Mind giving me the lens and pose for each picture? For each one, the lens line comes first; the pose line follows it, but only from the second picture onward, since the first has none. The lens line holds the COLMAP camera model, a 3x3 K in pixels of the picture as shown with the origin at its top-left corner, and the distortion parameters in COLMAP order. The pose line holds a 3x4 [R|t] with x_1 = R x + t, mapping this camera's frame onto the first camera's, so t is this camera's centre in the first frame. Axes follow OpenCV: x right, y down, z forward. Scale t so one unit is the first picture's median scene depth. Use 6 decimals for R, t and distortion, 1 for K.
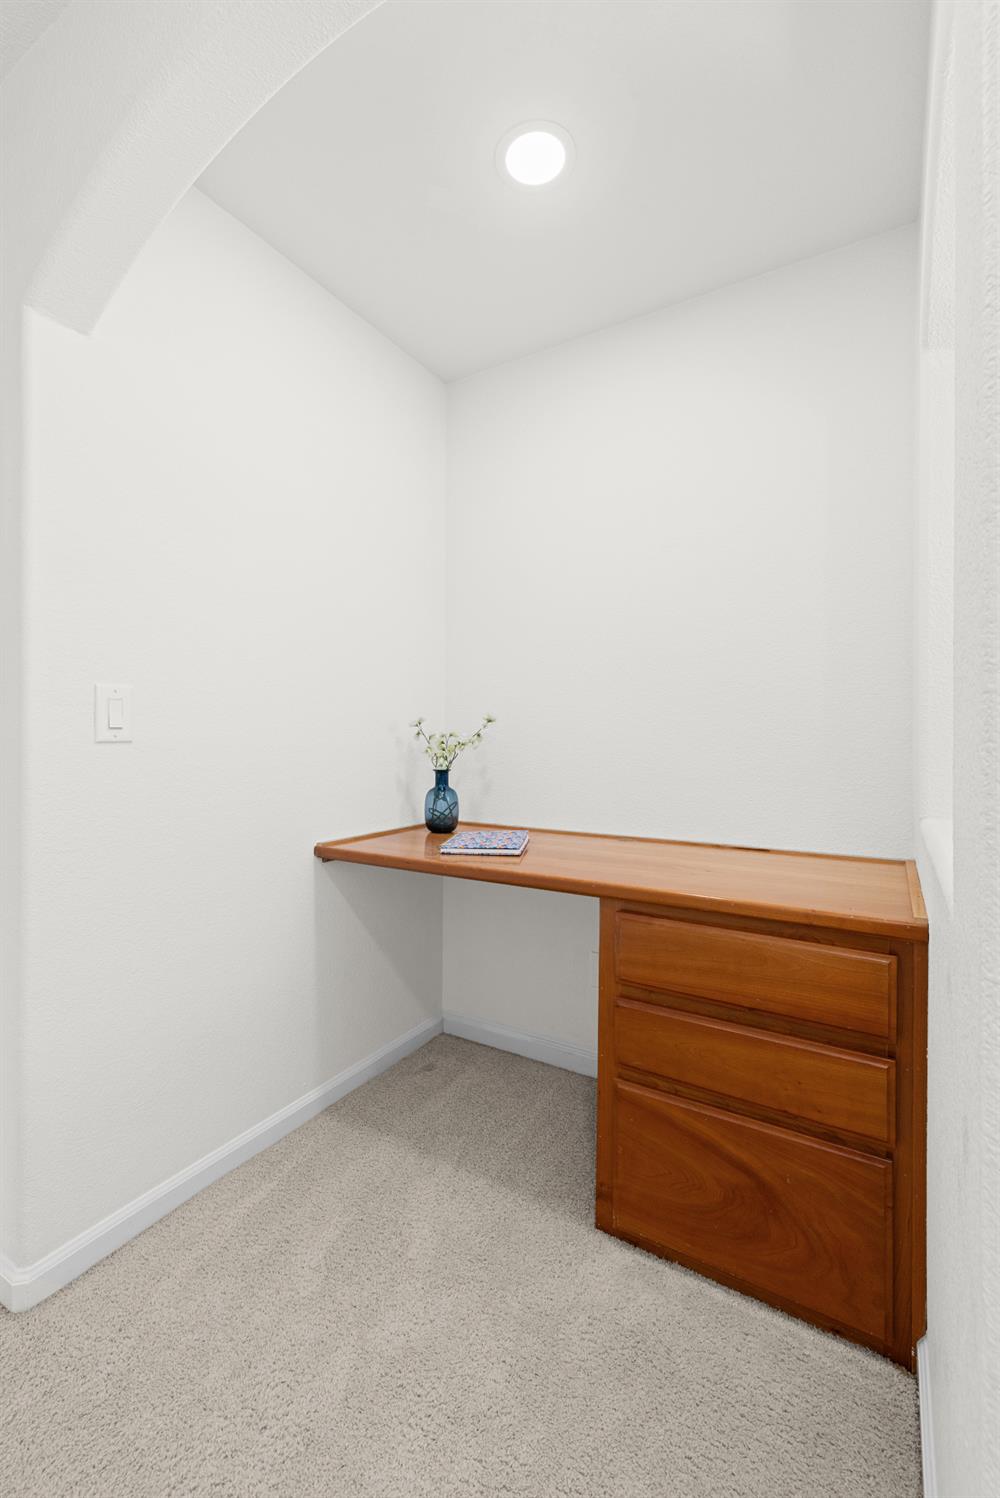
lens RADIAL K [[646.6, 0, 495.4], [0, 646.6, 737.3], [0, 0, 1]] dist [-0.001748, 0.000491]
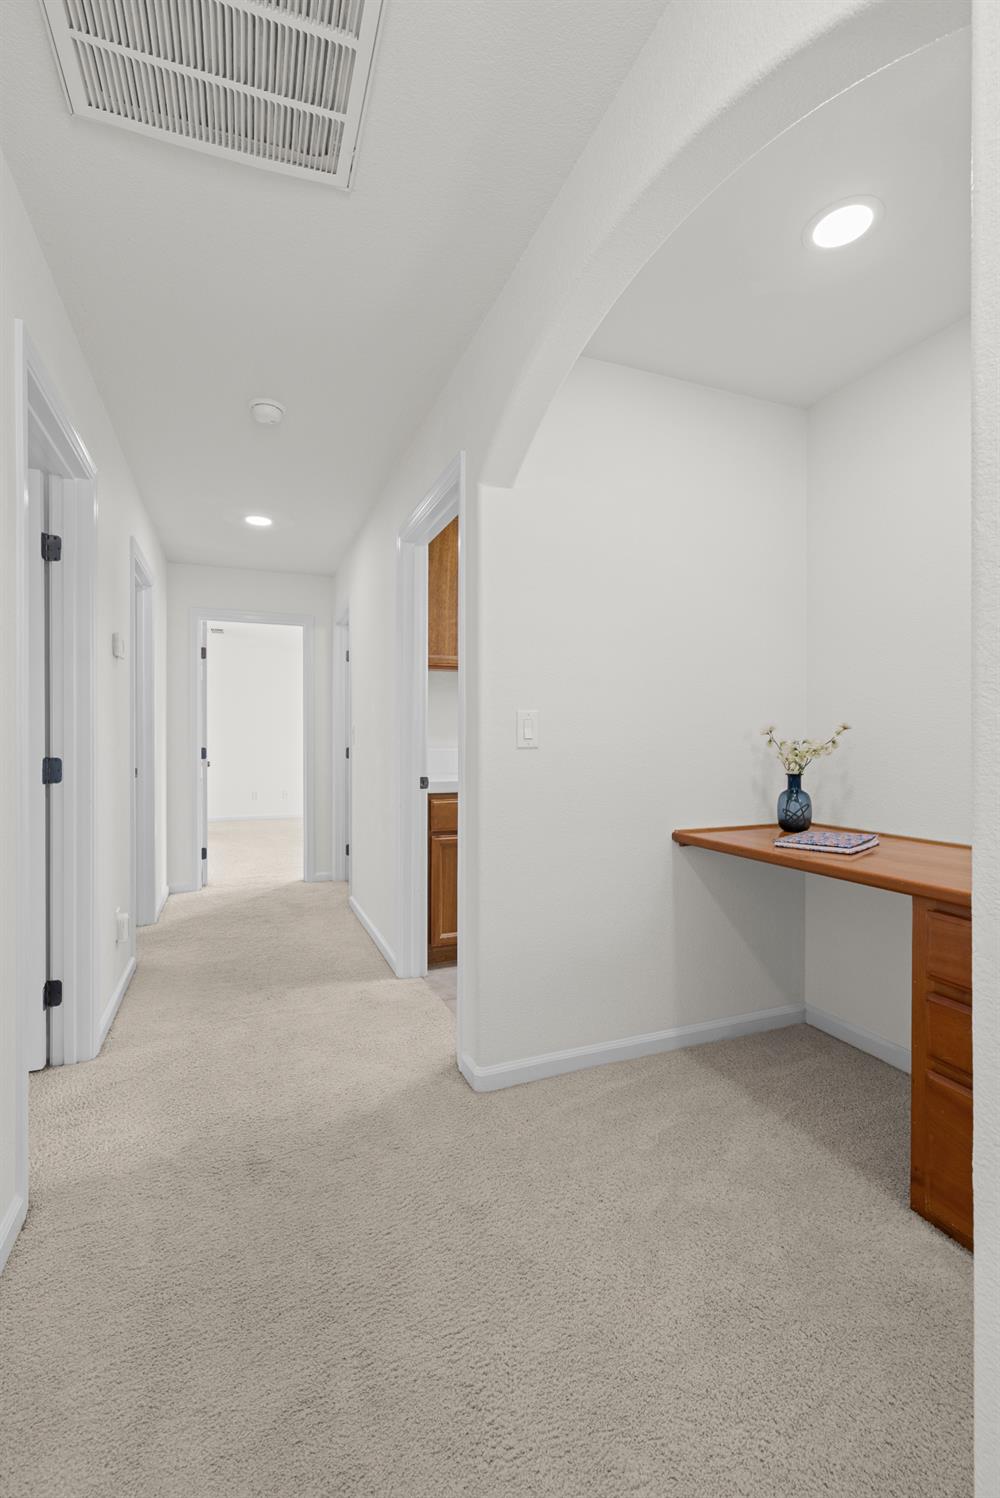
lens RADIAL K [[646.6, 0, 499.7], [0, 646.6, 747.6], [0, 0, 1]] dist [-0.001748, 0.000491]
pose [[0.804083, 0.001177, -0.594516, 0.189198], [0.002719, 0.999980, 0.005658, -0.001749], [0.594511, -0.006166, 0.804064, -0.190897]]
